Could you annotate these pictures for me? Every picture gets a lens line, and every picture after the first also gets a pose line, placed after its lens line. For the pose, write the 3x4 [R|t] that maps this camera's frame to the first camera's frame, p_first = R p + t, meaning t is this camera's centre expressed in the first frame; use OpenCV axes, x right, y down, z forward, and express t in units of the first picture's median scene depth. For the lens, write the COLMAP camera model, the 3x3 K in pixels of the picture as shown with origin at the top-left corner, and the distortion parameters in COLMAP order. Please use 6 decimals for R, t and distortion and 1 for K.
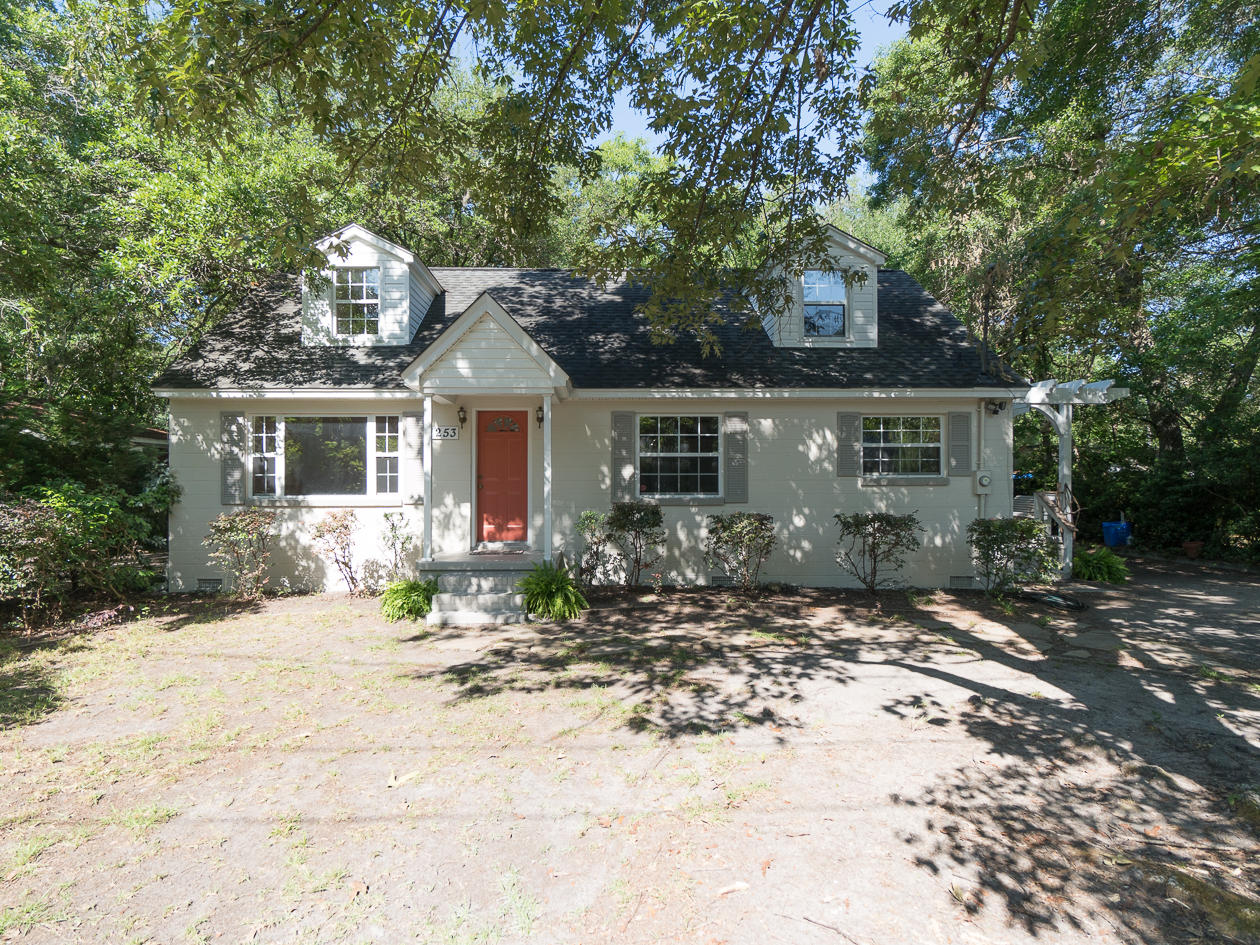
lens RADIAL K [[591.6, 0, 630.1], [0, 591.6, 474.4], [0, 0, 1]] dist [0.000182, 0.000419]
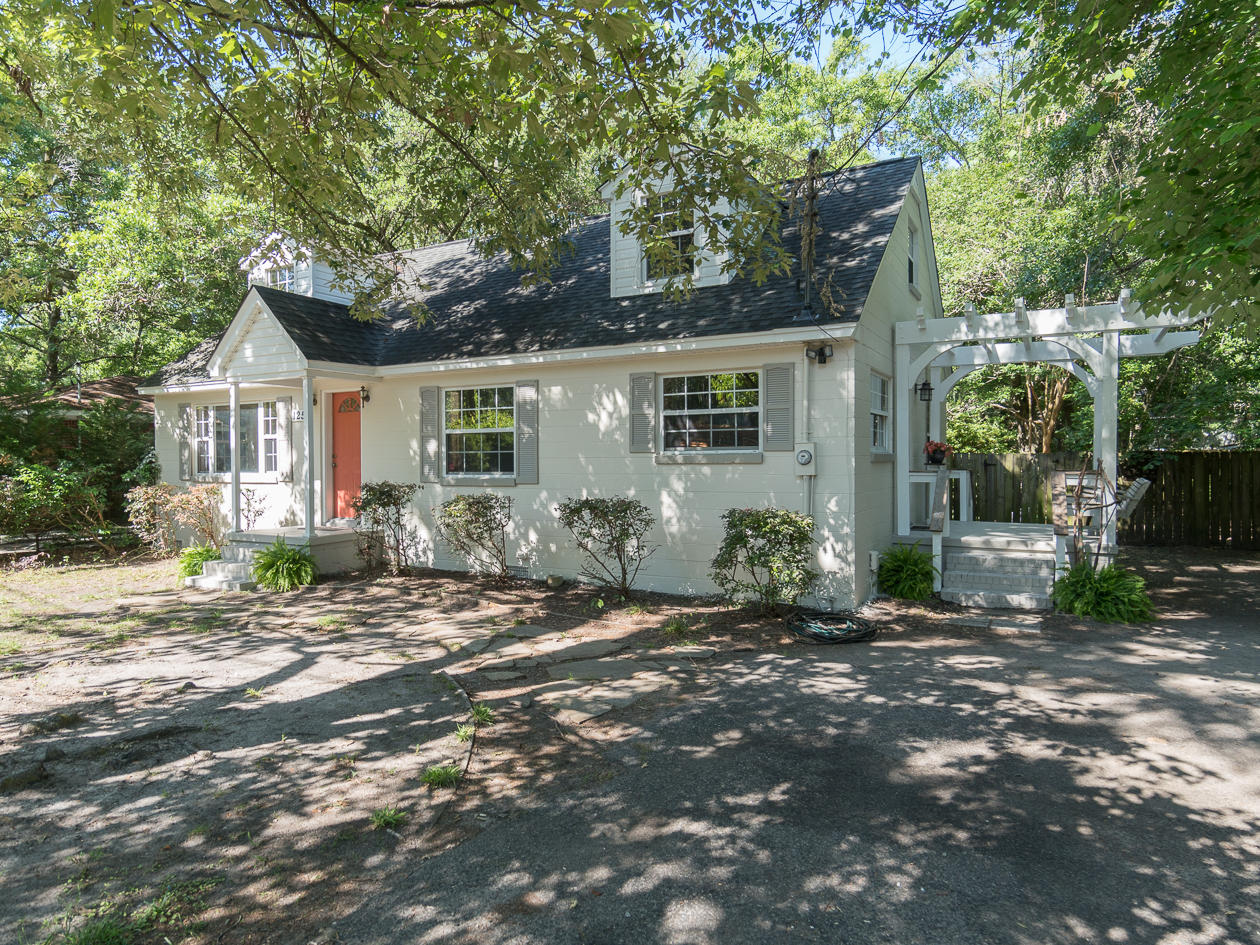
lens RADIAL K [[693.9, 0, 630.4], [0, 693.9, 472.9], [0, 0, 1]] dist [-0.002170, -0.000146]
pose [[0.891450, 0.004244, -0.453100, 0.785486], [0.011241, 0.999441, 0.031478, 0.001377], [0.452981, -0.033154, 0.890904, 0.145548]]
